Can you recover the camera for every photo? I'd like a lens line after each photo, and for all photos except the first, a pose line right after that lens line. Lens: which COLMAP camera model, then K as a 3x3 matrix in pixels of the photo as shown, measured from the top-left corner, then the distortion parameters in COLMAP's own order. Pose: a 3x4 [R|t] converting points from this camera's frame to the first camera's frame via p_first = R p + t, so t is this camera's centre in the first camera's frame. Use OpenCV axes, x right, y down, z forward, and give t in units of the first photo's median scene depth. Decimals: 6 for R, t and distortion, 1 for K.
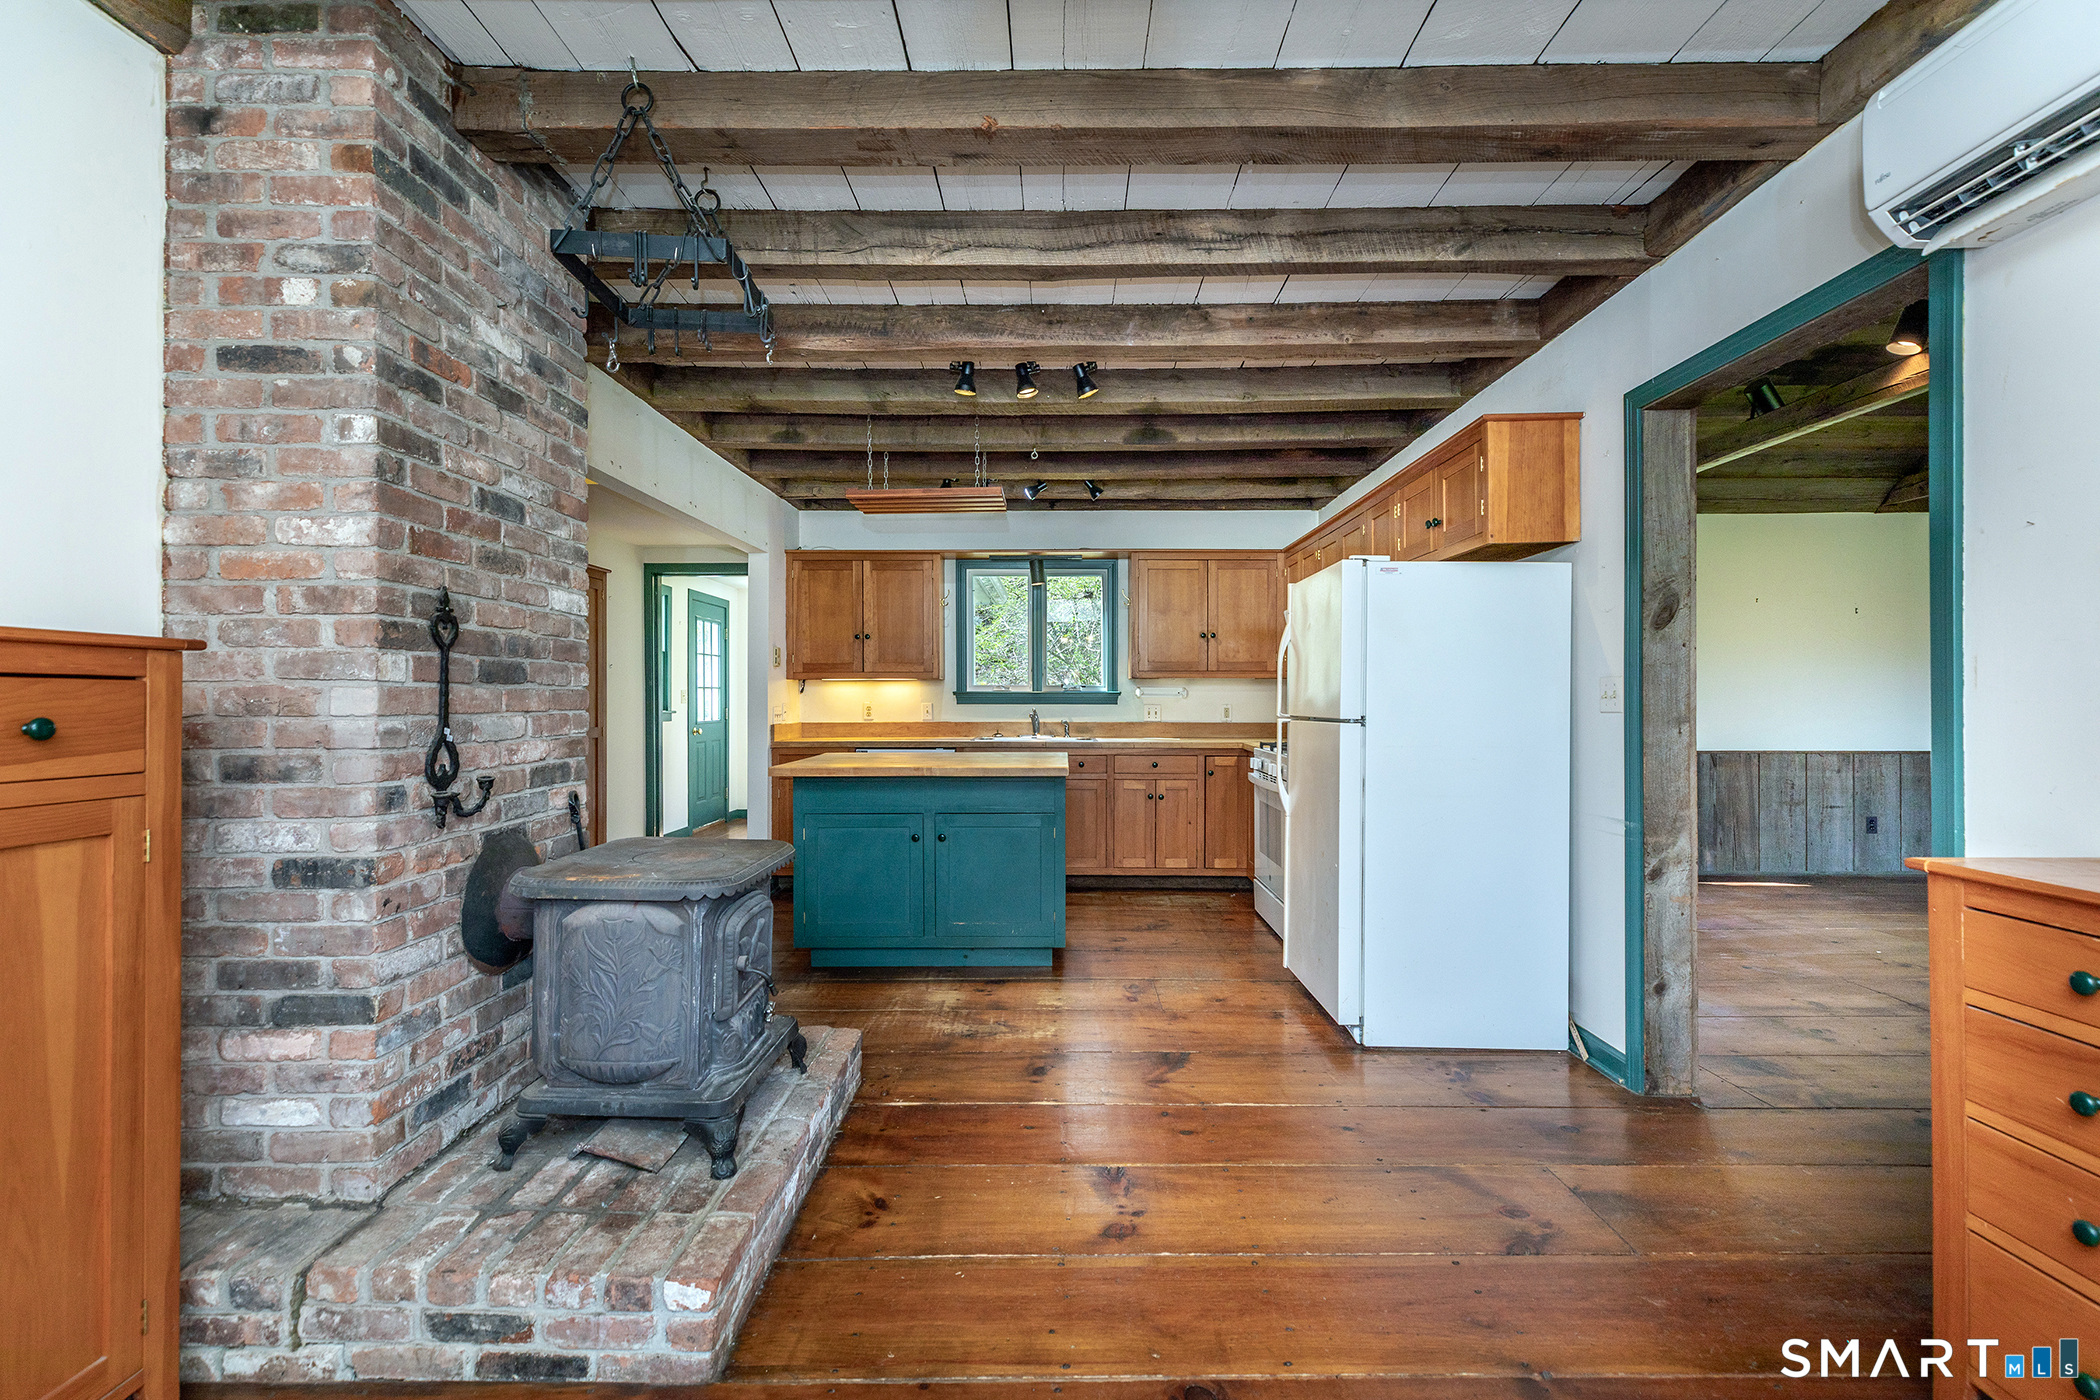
lens RADIAL K [[941.6, 0, 1059.5], [0, 941.6, 696.5], [0, 0, 1]] dist [0.019558, -0.000265]
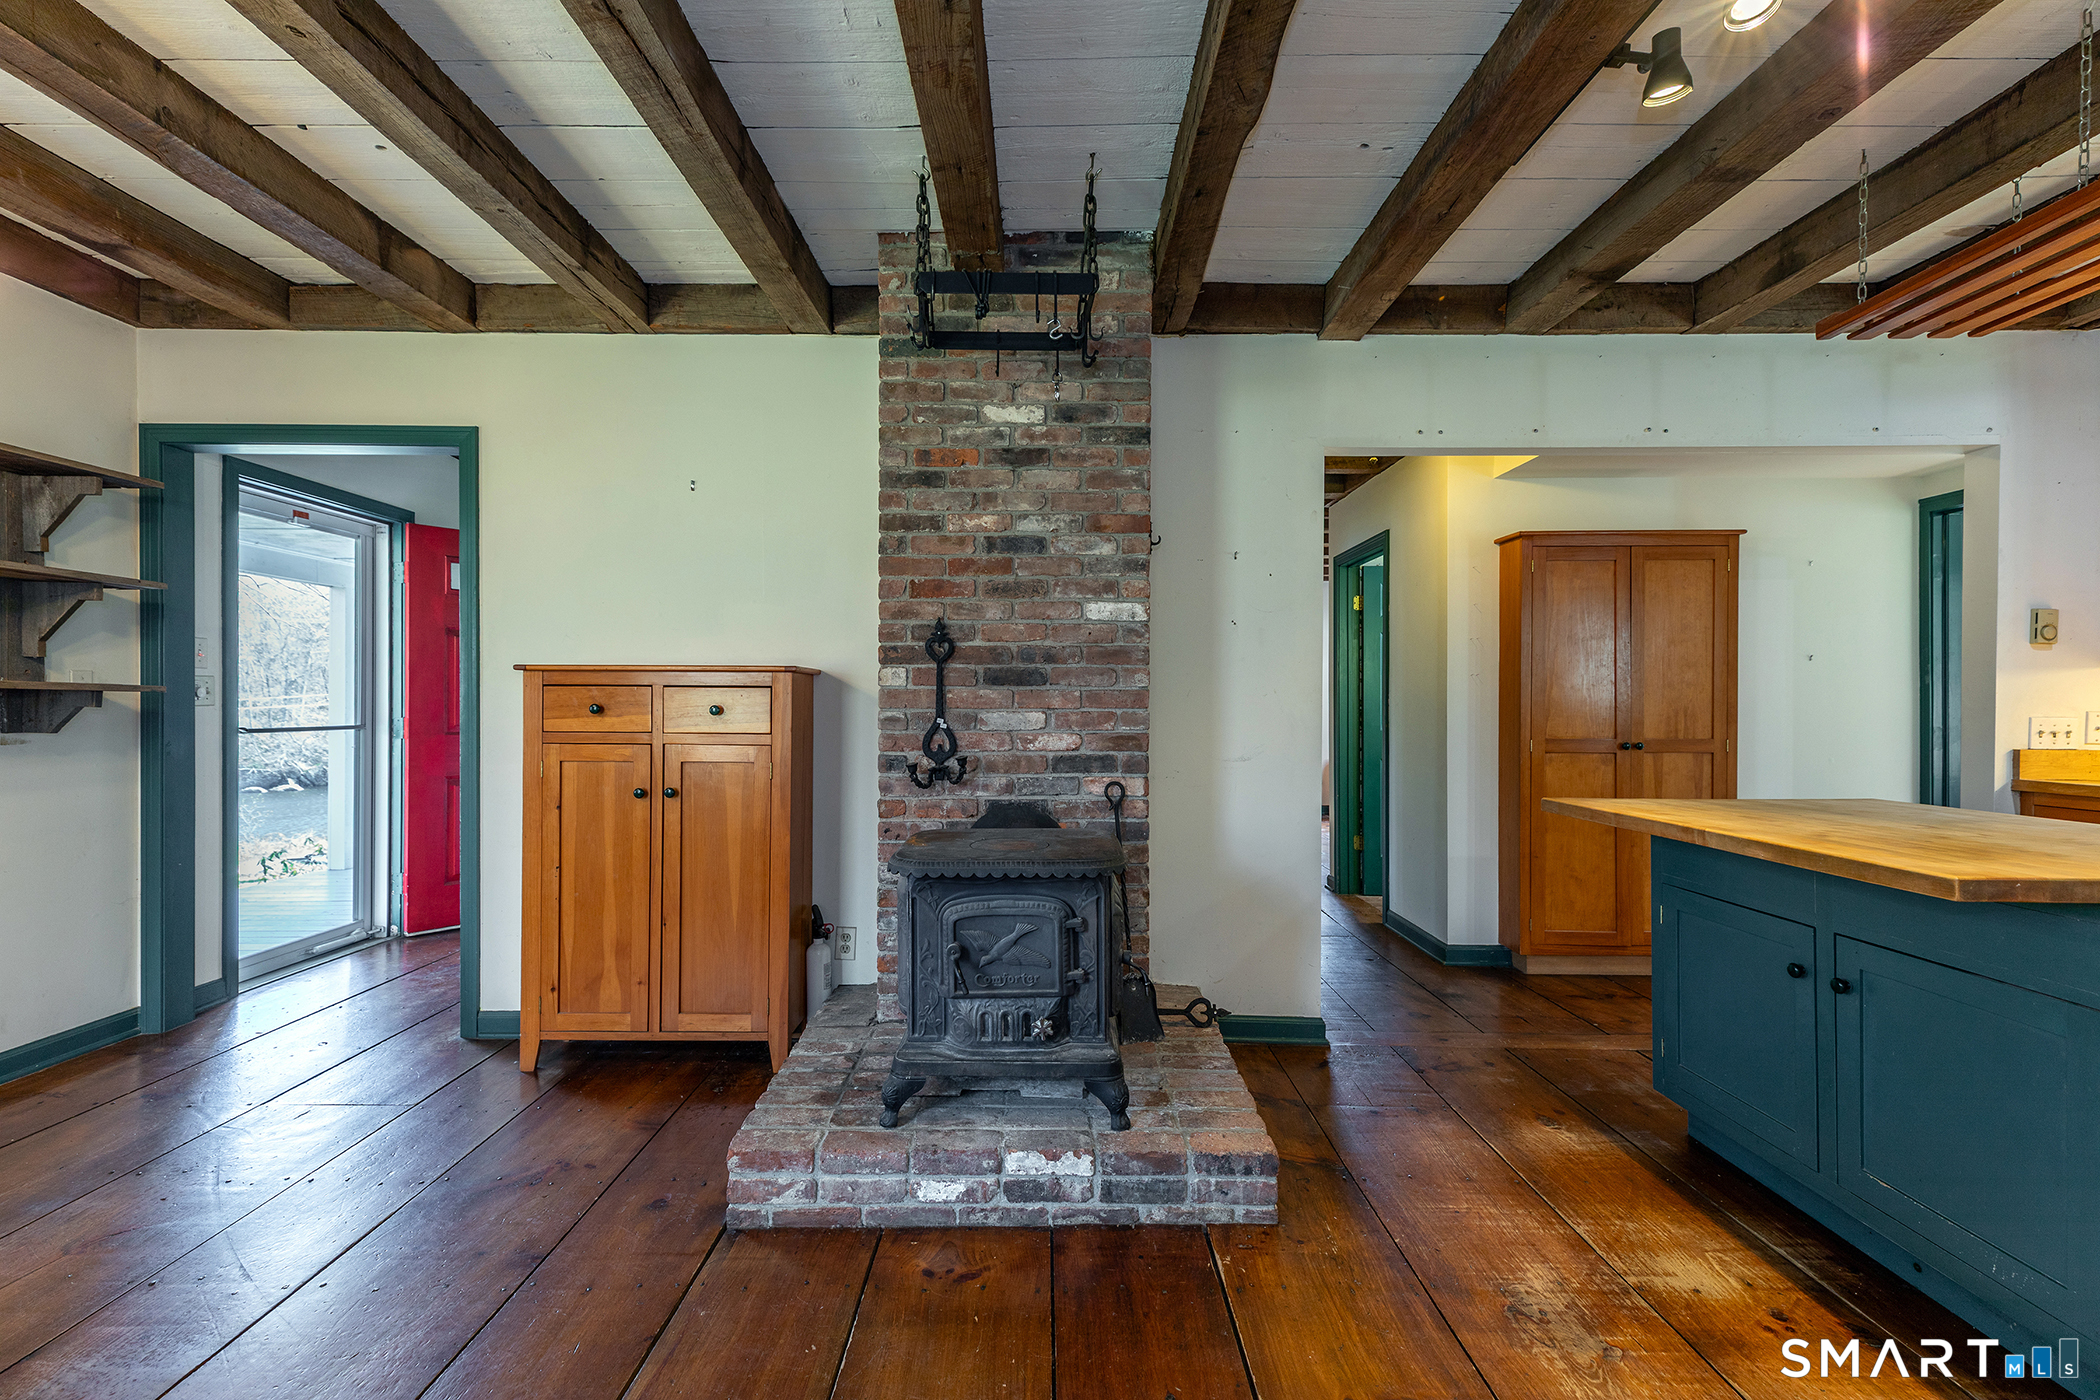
lens RADIAL K [[928.8, 0, 1030.4], [0, 928.8, 700.7], [0, 0, 1]] dist [0.017053, -0.000170]
pose [[-0.011139, -0.000830, -0.999938, 0.263117], [-0.003100, 0.999995, -0.000795, 0.003041], [0.999933, 0.003091, -0.011141, 0.420439]]
